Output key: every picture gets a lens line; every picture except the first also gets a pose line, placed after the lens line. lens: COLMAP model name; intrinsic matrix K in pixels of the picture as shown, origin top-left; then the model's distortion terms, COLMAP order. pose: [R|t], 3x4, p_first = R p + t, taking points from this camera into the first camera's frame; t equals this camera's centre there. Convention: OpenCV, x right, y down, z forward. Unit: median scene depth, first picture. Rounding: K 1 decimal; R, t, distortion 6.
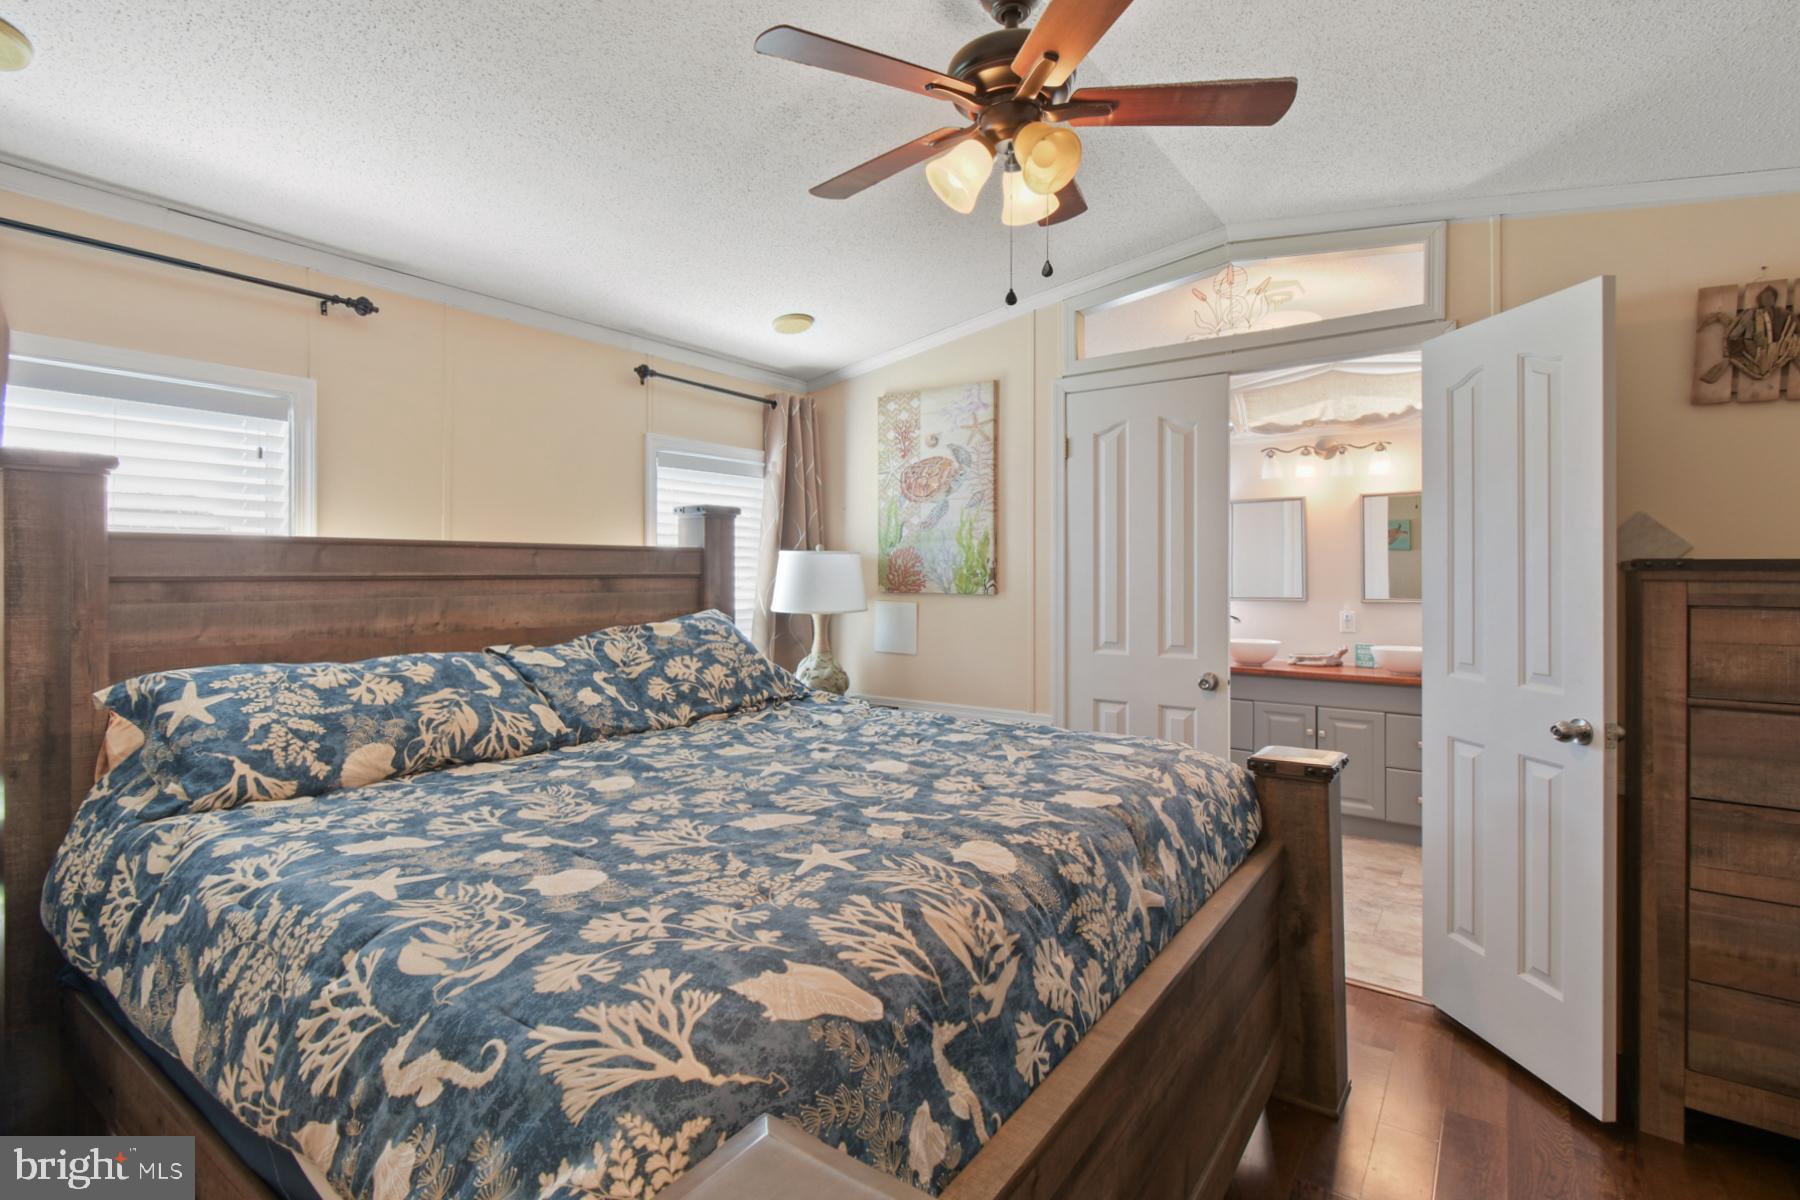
lens RADIAL K [[836.5, 0, 900.0], [0, 836.5, 597.1], [0, 0, 1]] dist [0.003246, -0.001062]
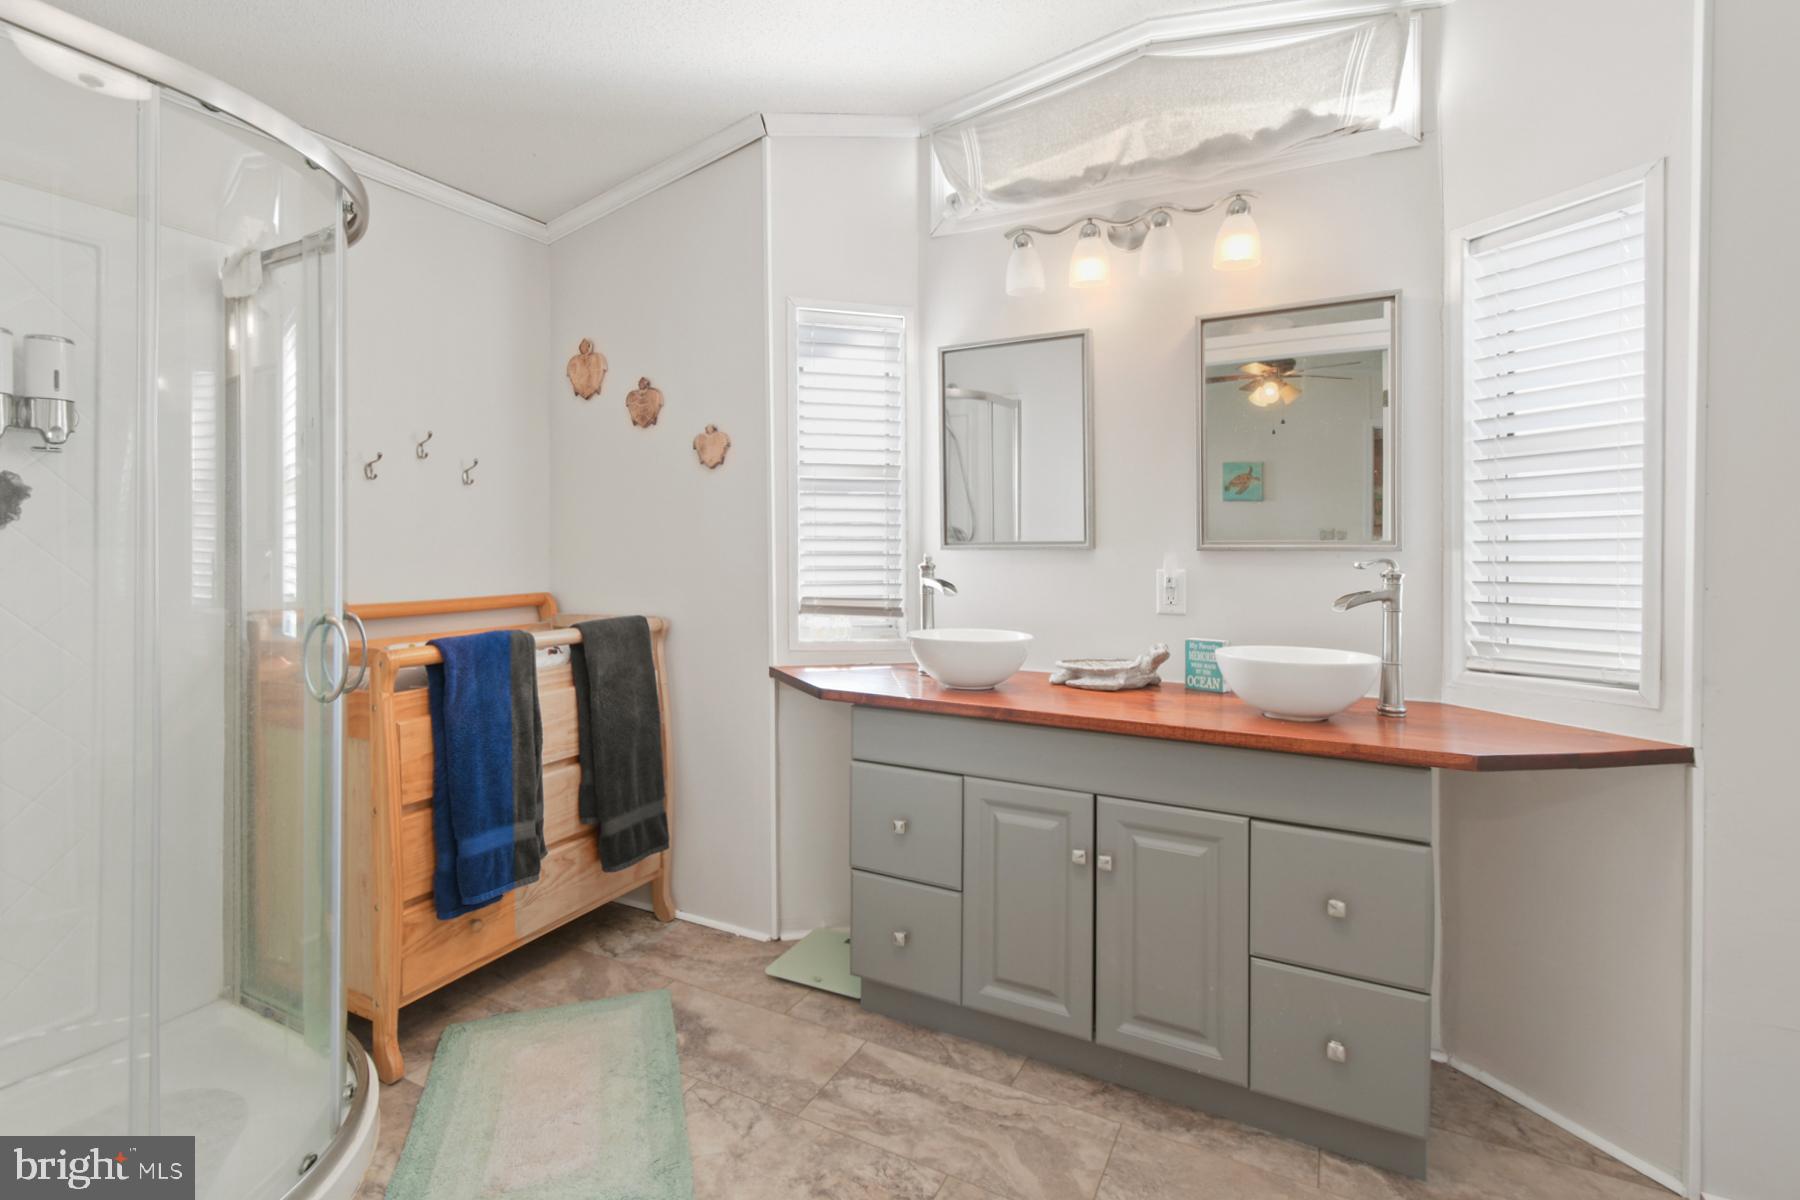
lens RADIAL K [[836.5, 0, 893.7], [0, 836.5, 588.6], [0, 0, 1]] dist [0.003246, -0.001062]
pose [[0.990196, -0.014559, 0.138924, 0.316067], [0.009709, 0.999322, 0.035527, 0.010181], [-0.139347, -0.033830, 0.989666, 0.558021]]
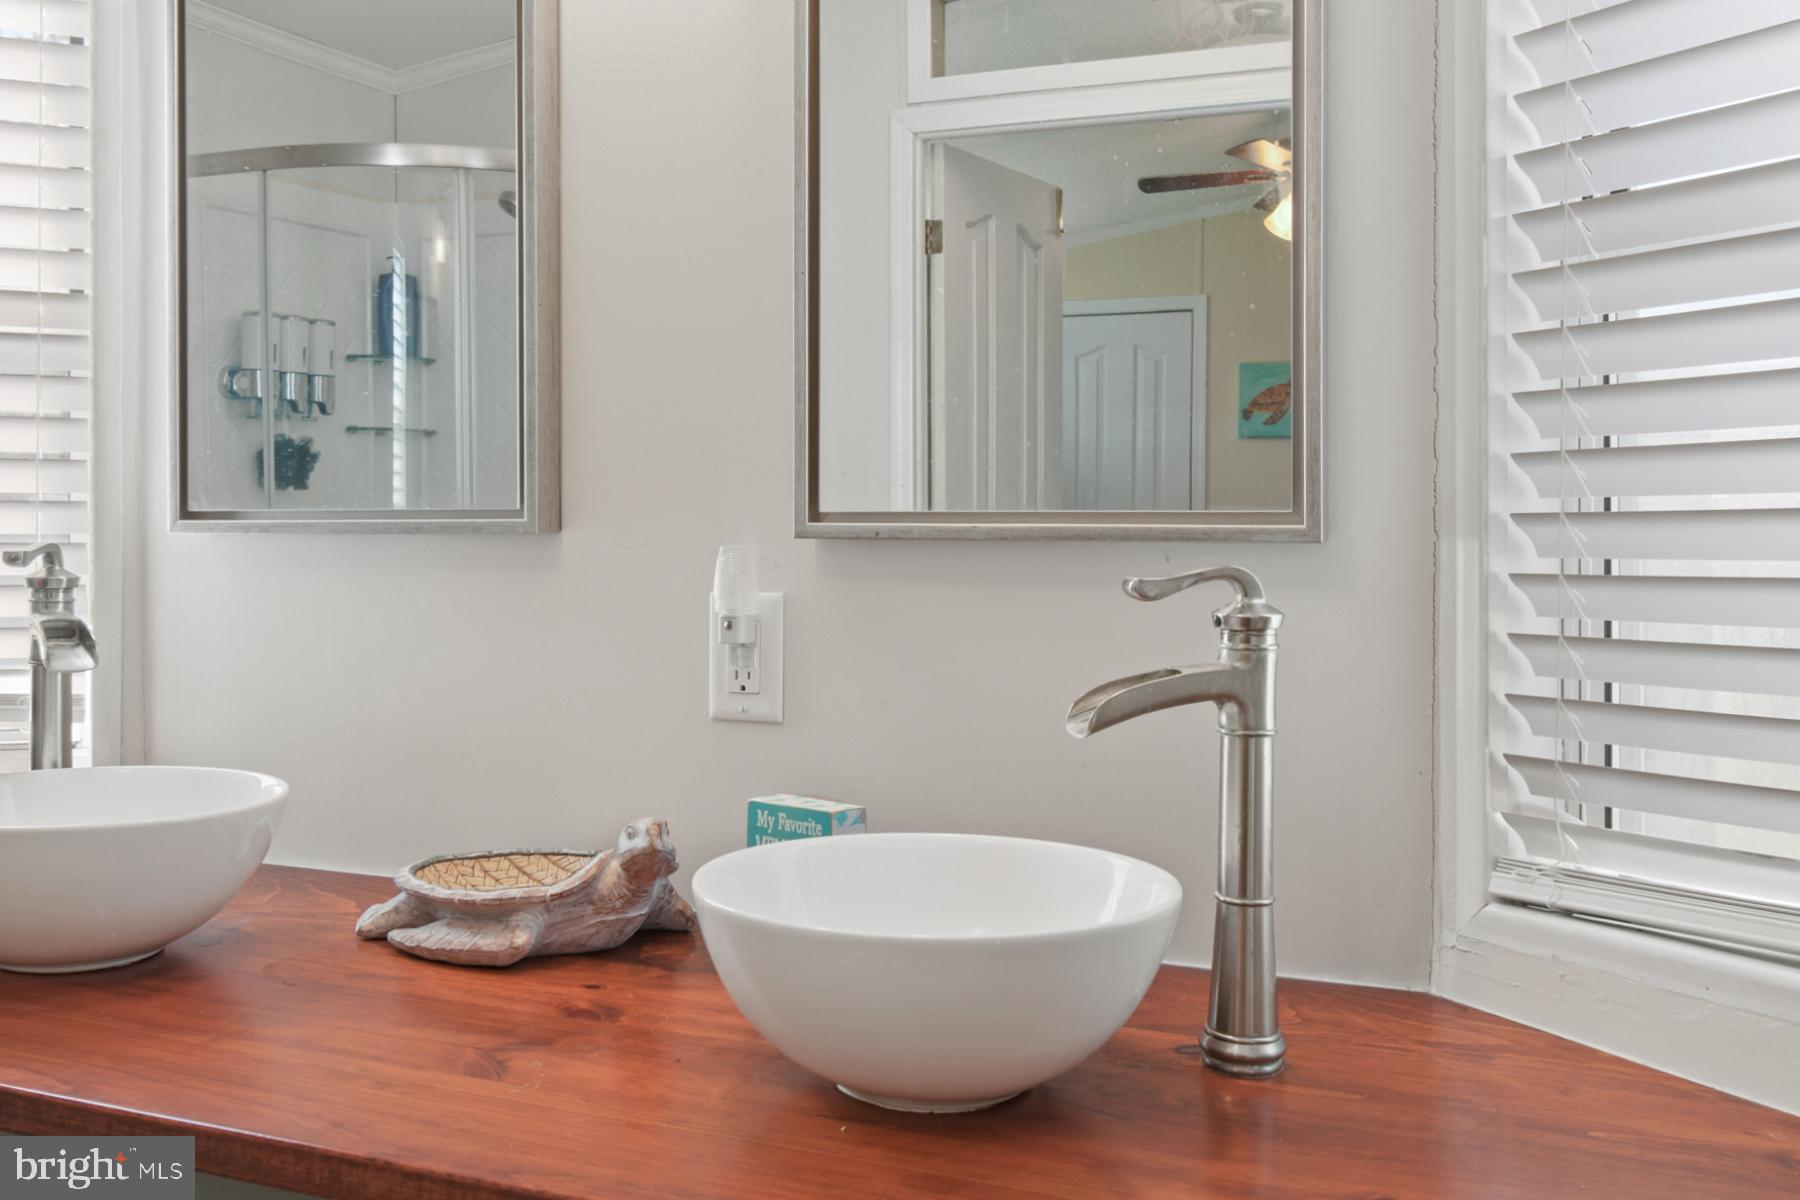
lens RADIAL K [[1577.8, 0, 901.4], [0, 1577.8, 592.5], [0, 0, 1]] dist [0.018124, 0.005200]
pose [[0.967203, -0.011769, 0.253732, 0.490114], [0.005022, 0.999617, 0.027222, 0.009496], [-0.253955, -0.025055, 0.966891, 0.698608]]
